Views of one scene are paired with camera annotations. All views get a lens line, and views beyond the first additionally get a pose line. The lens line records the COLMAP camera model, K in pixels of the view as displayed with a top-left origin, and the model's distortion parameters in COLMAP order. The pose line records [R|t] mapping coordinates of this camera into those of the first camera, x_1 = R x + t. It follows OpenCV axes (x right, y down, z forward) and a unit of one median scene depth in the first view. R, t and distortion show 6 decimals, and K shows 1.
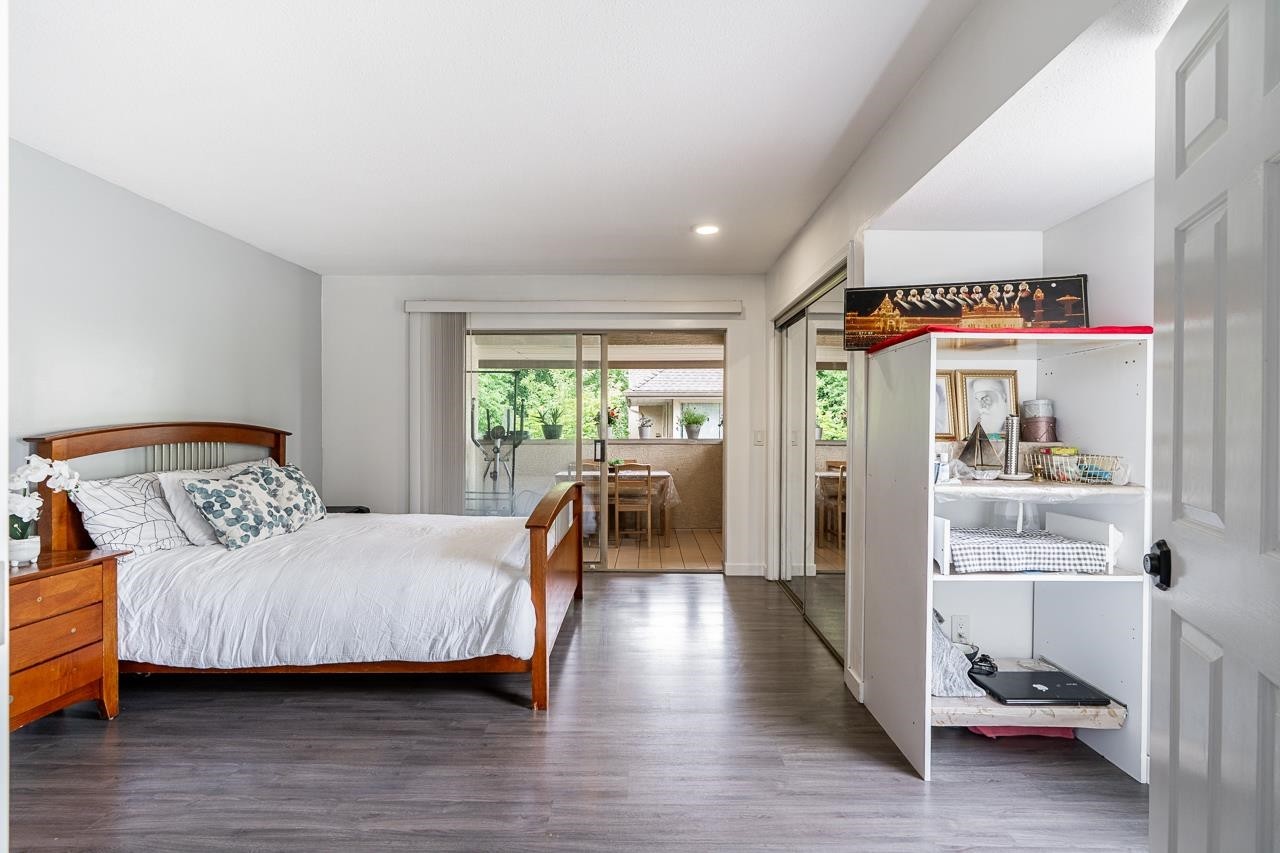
lens RADIAL K [[578.7, 0, 640.3], [0, 578.7, 418.4], [0, 0, 1]] dist [-0.003217, 0.000618]
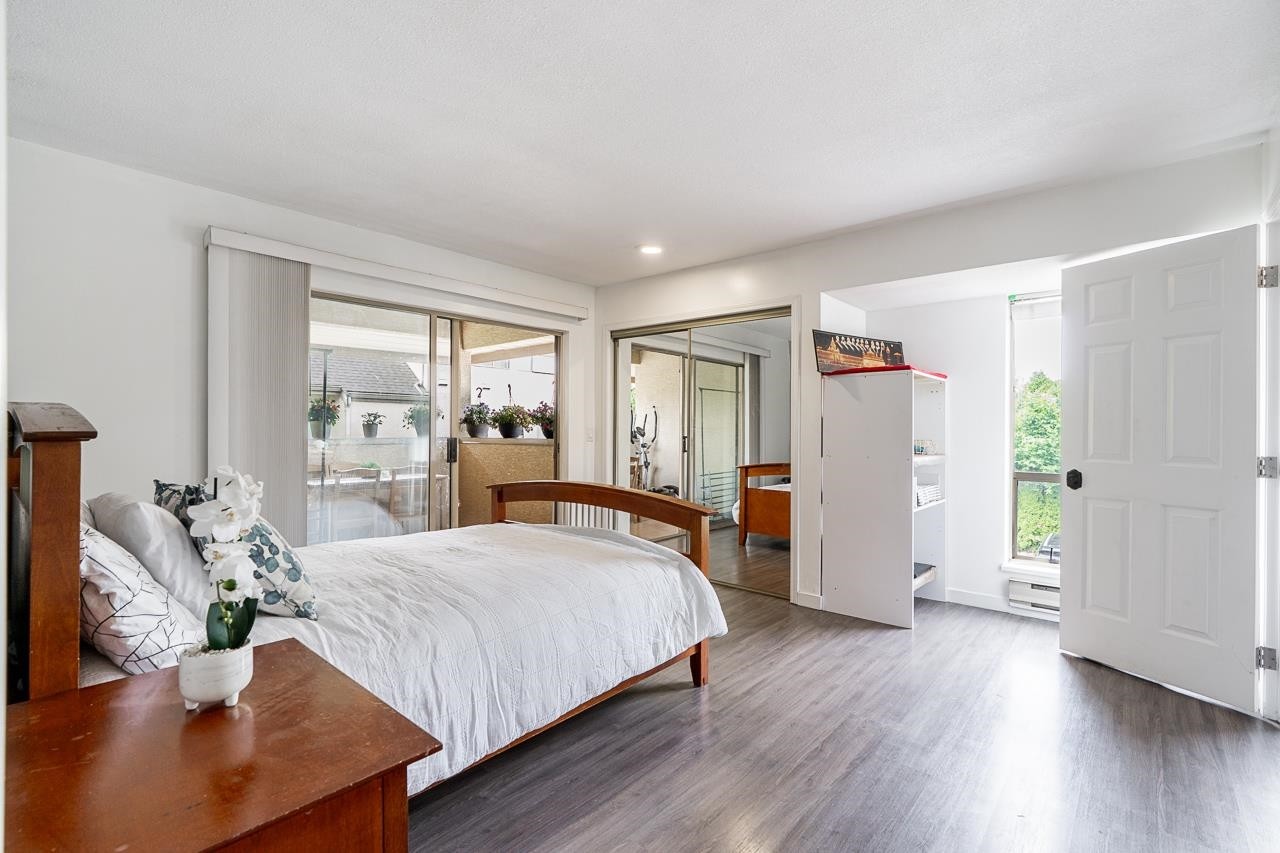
lens RADIAL K [[578.7, 0, 636.6], [0, 578.7, 433.2], [0, 0, 1]] dist [-0.003217, 0.000618]
pose [[0.652373, 0.000650, 0.757898, -1.075781], [-0.010397, 0.999913, 0.008092, 0.030323], [-0.757827, -0.013159, 0.652323, 0.404706]]
